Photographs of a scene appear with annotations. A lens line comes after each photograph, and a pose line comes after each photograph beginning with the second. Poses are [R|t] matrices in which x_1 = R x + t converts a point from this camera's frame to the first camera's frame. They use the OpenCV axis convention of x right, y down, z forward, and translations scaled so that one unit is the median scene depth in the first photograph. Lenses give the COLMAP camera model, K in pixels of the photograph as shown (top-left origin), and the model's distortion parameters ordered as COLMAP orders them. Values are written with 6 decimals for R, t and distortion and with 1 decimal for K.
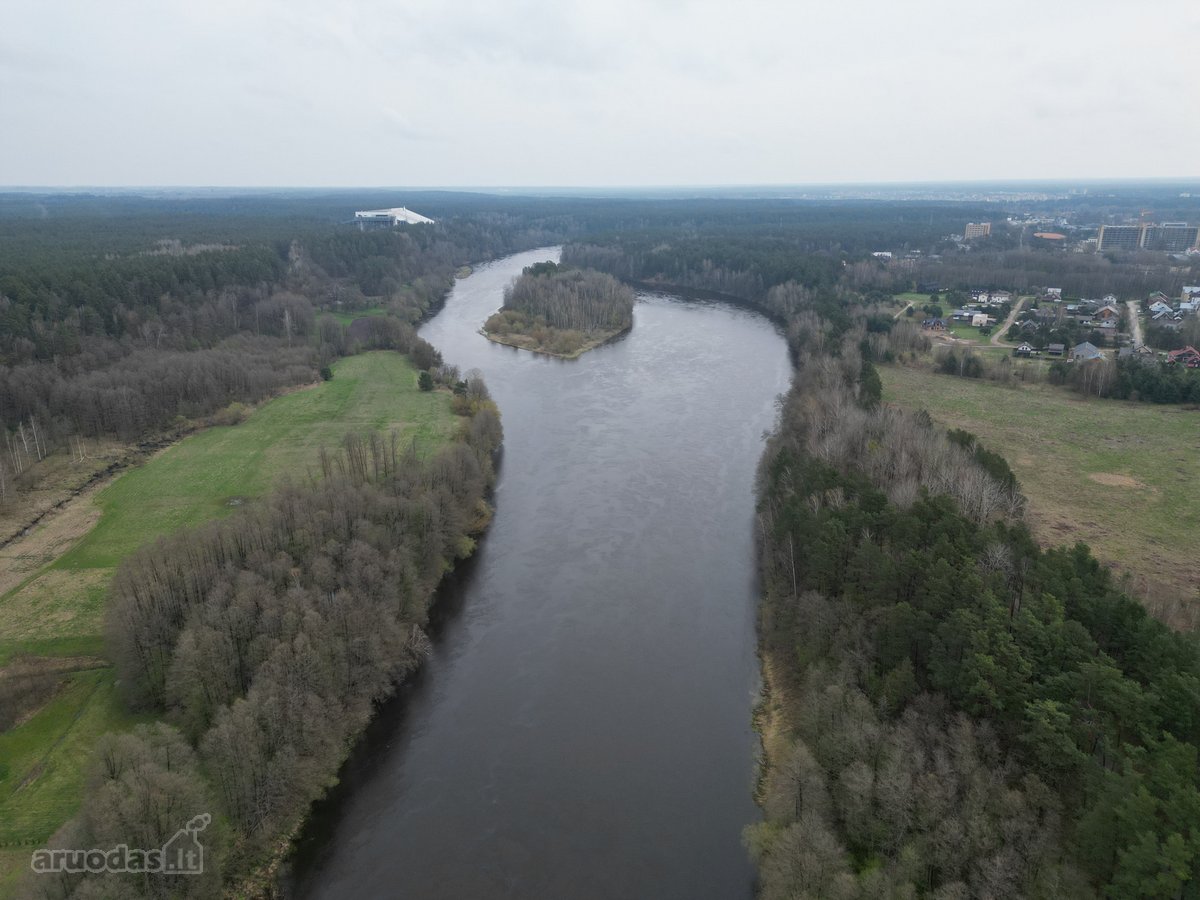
lens RADIAL K [[834.8, 0, 602.4], [0, 834.8, 447.5], [0, 0, 1]] dist [0.079153, -0.071999]
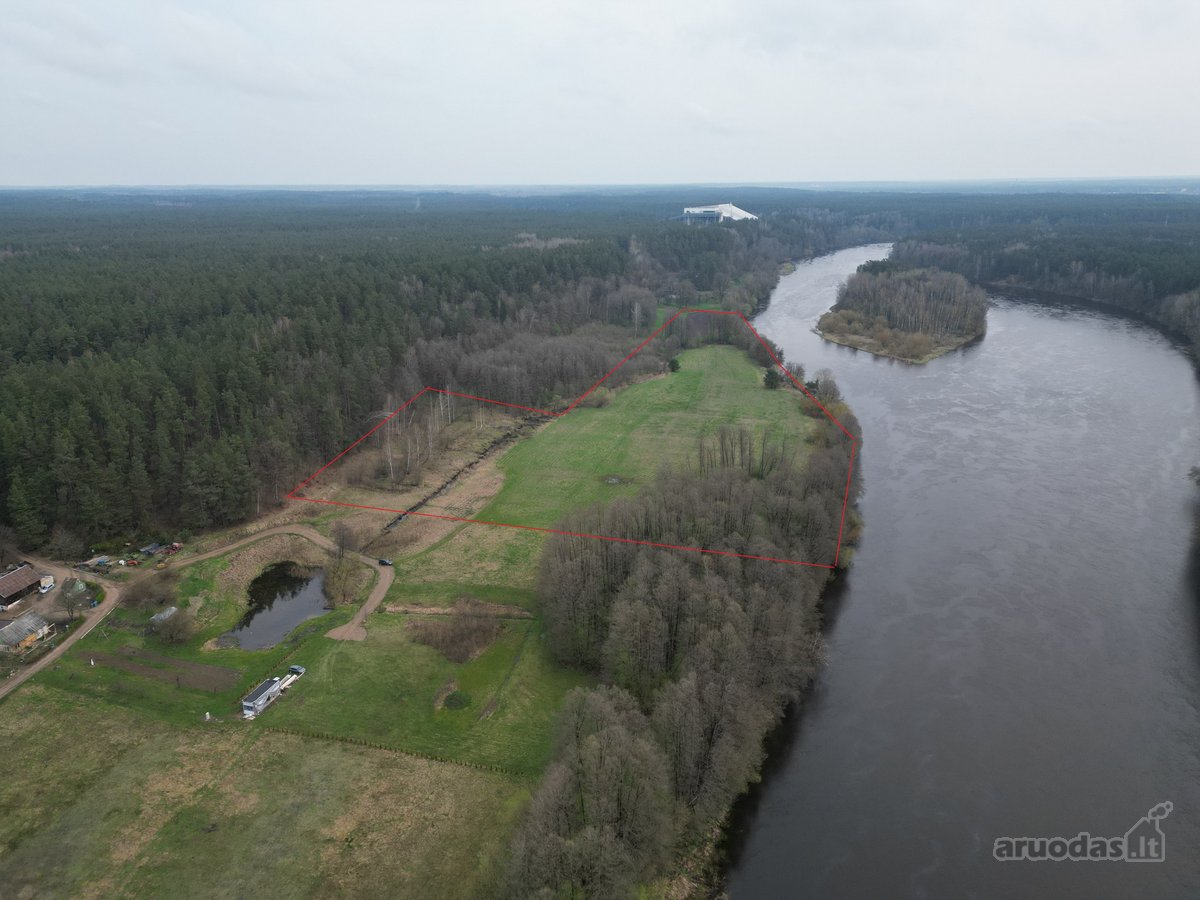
lens RADIAL K [[834.8, 0, 600.3], [0, 834.8, 447.2], [0, 0, 1]] dist [0.079153, -0.071999]
pose [[0.940483, 0.101679, -0.324274, -0.077891], [-0.100353, 0.994733, 0.020856, 0.001402], [0.324687, 0.012927, 0.945733, -0.002951]]
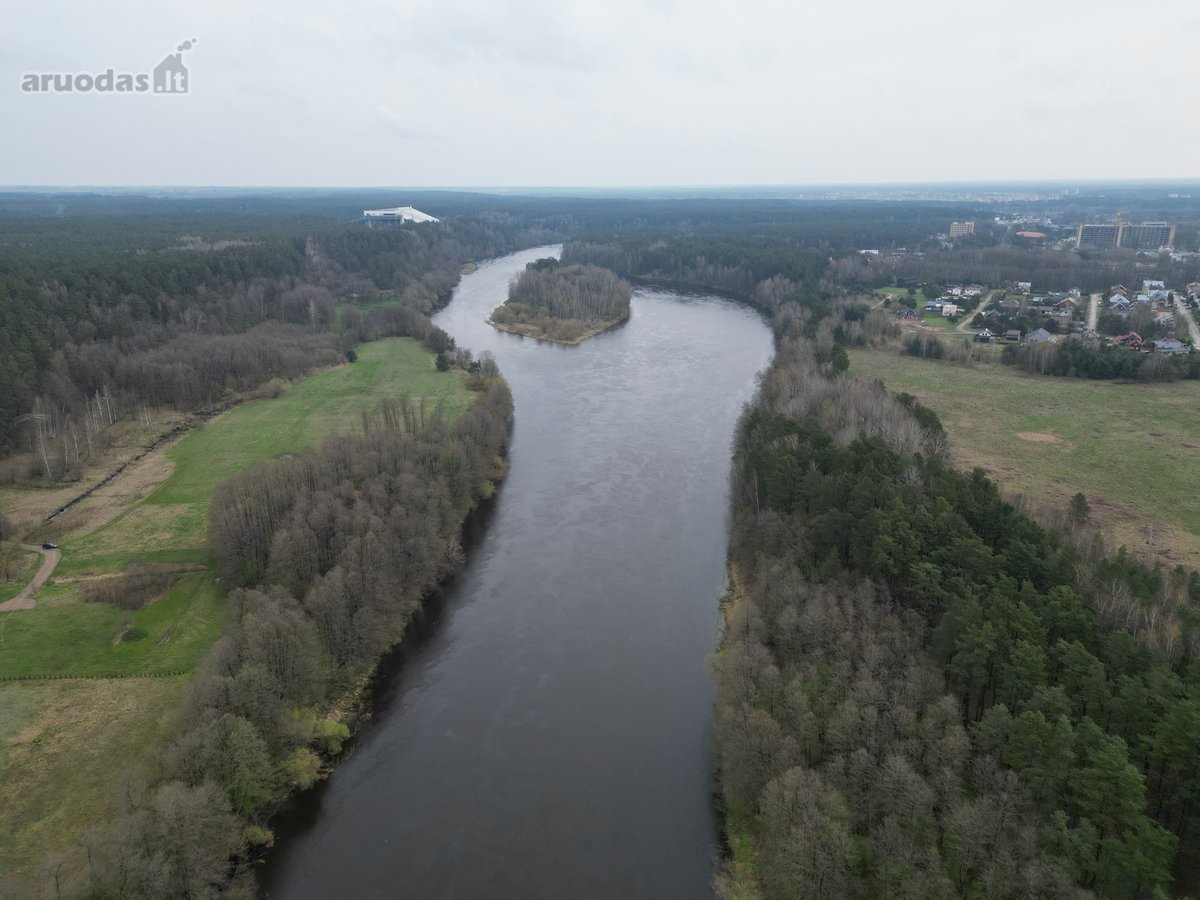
lens RADIAL K [[834.8, 0, 601.9], [0, 834.8, 446.7], [0, 0, 1]] dist [0.079153, -0.071999]
pose [[0.999999, 0.001006, 0.000957, -0.000658], [-0.001005, 0.999999, -0.001025, 0.036038], [-0.000958, 0.001025, 0.999999, -0.115192]]
